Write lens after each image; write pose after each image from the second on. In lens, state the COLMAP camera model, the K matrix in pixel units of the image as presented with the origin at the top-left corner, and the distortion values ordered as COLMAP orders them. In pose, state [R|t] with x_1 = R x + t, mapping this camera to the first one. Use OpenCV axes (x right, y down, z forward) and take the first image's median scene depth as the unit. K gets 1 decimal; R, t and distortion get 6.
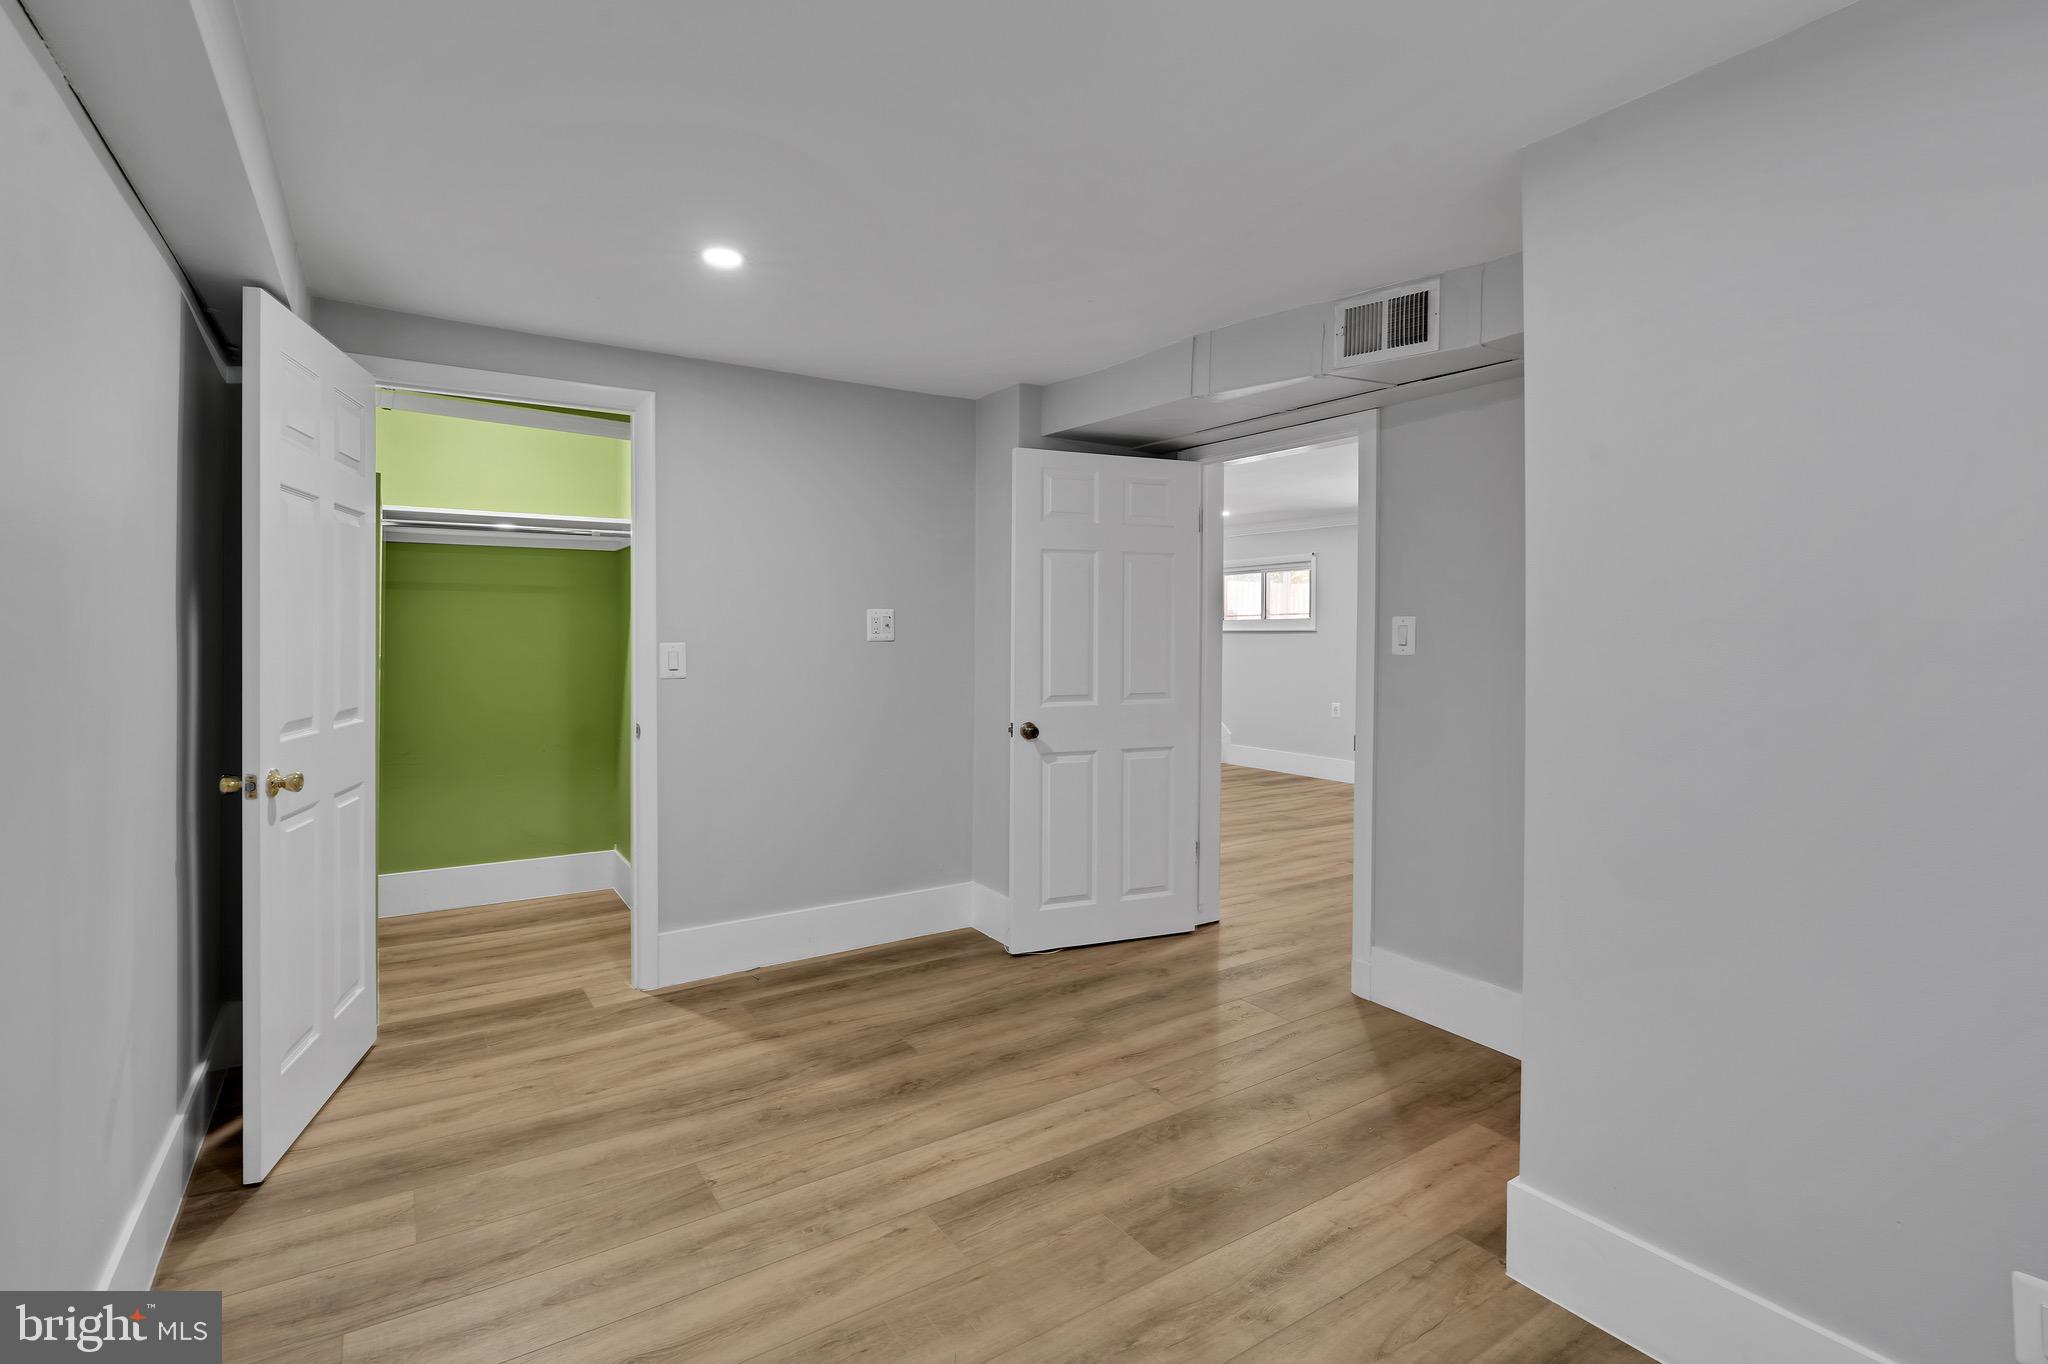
lens RADIAL K [[955.2, 0, 1027.4], [0, 955.2, 636.6], [0, 0, 1]] dist [0.000485, 0.000386]
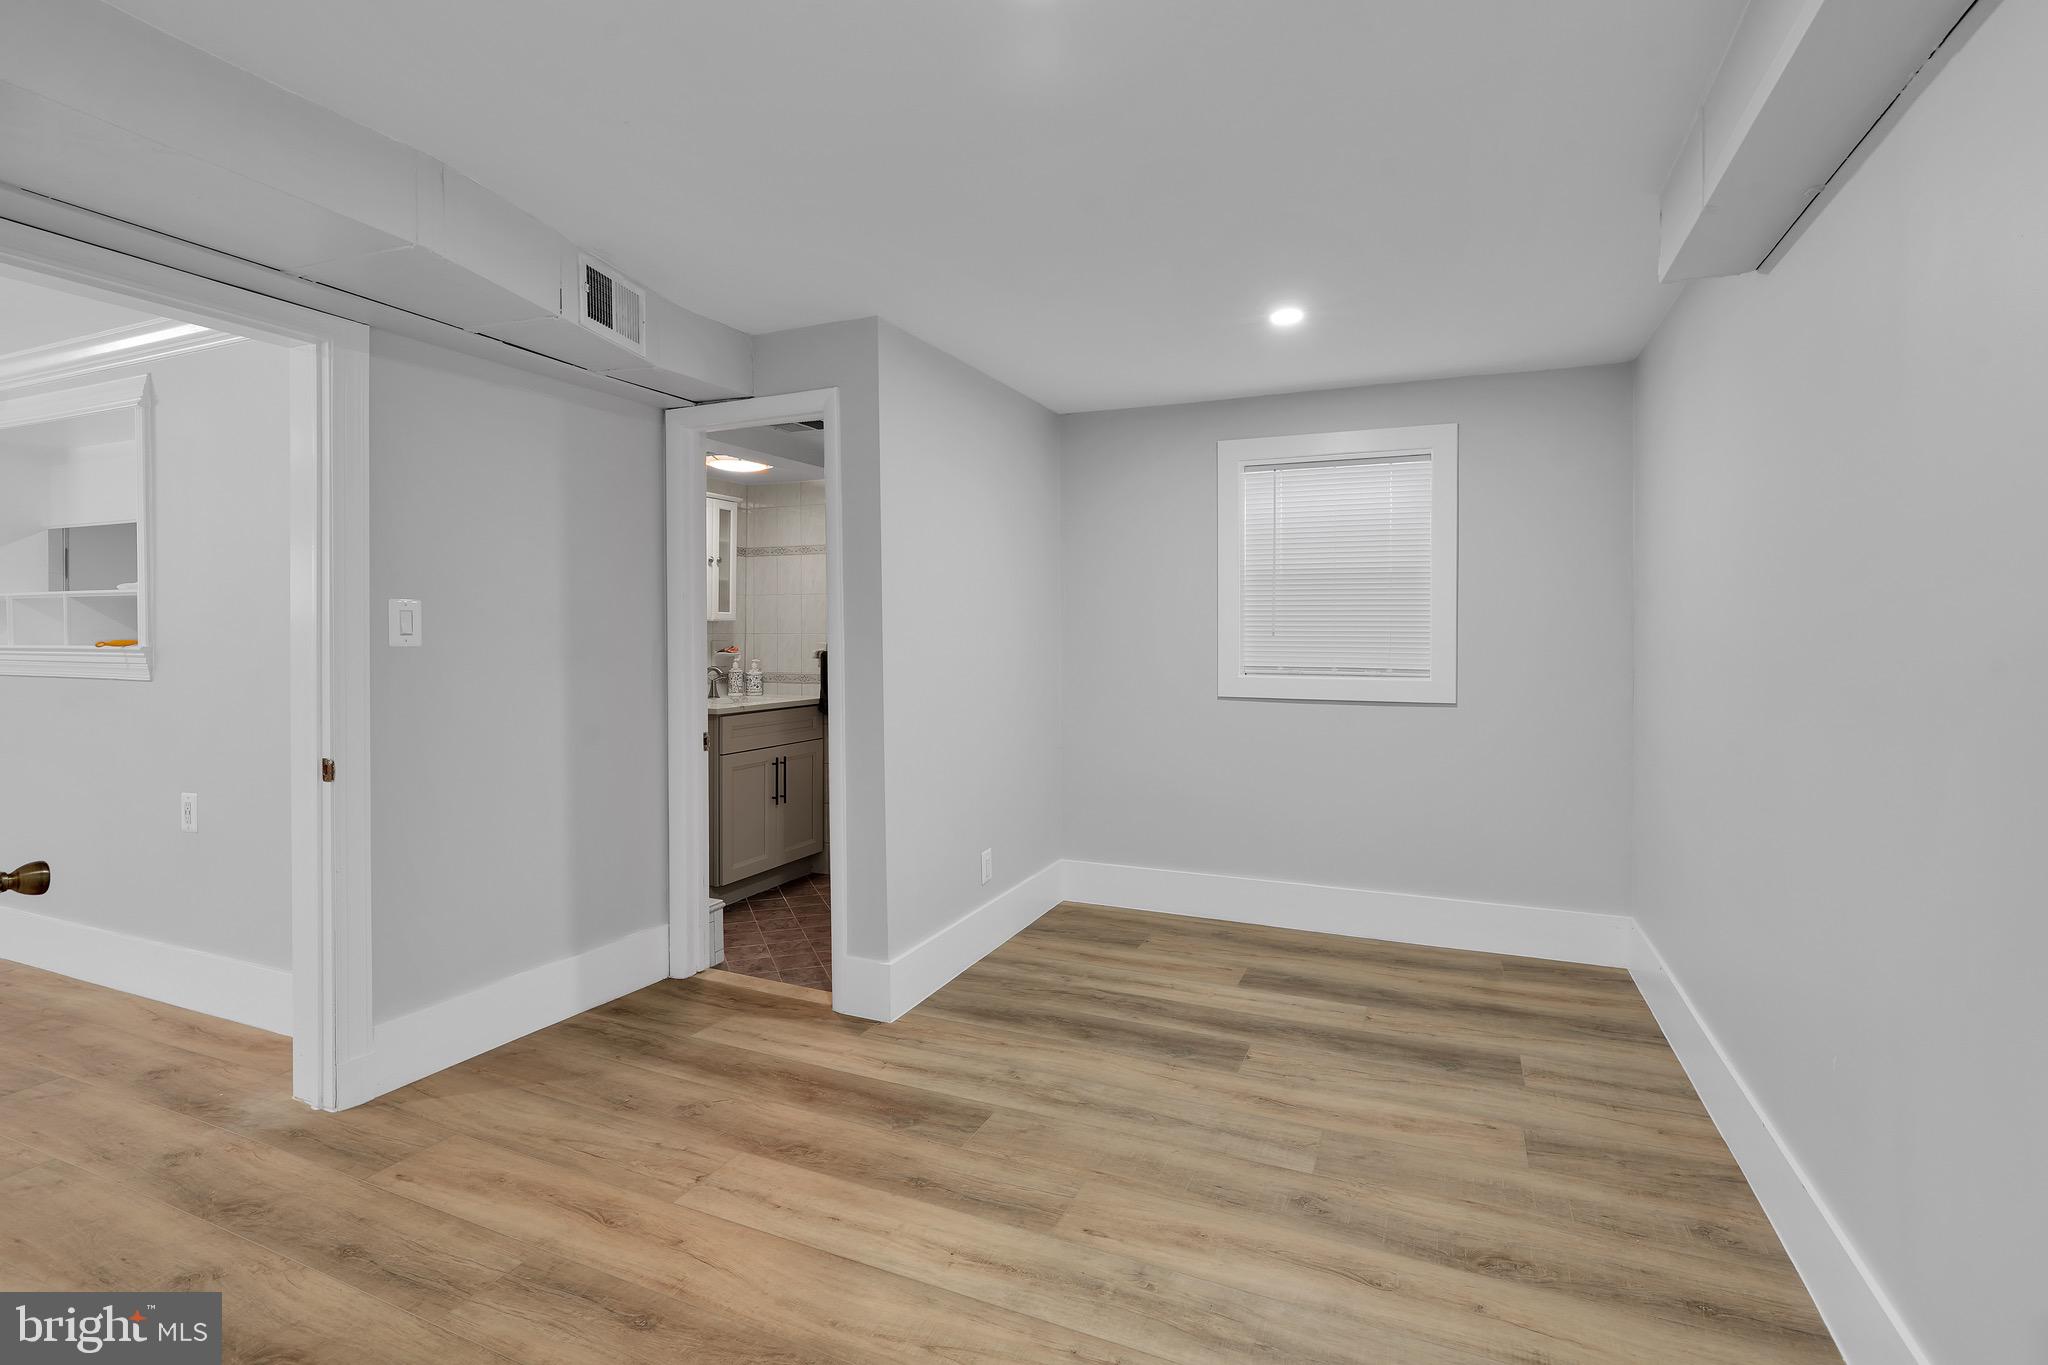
lens RADIAL K [[955.2, 0, 1010.8], [0, 955.2, 645.7], [0, 0, 1]] dist [0.000485, 0.000386]
pose [[-0.522900, -0.011153, 0.852321, -0.865895], [-0.002036, 0.999928, 0.011836, 0.011430], [-0.852392, 0.004453, -0.522885, 1.492074]]
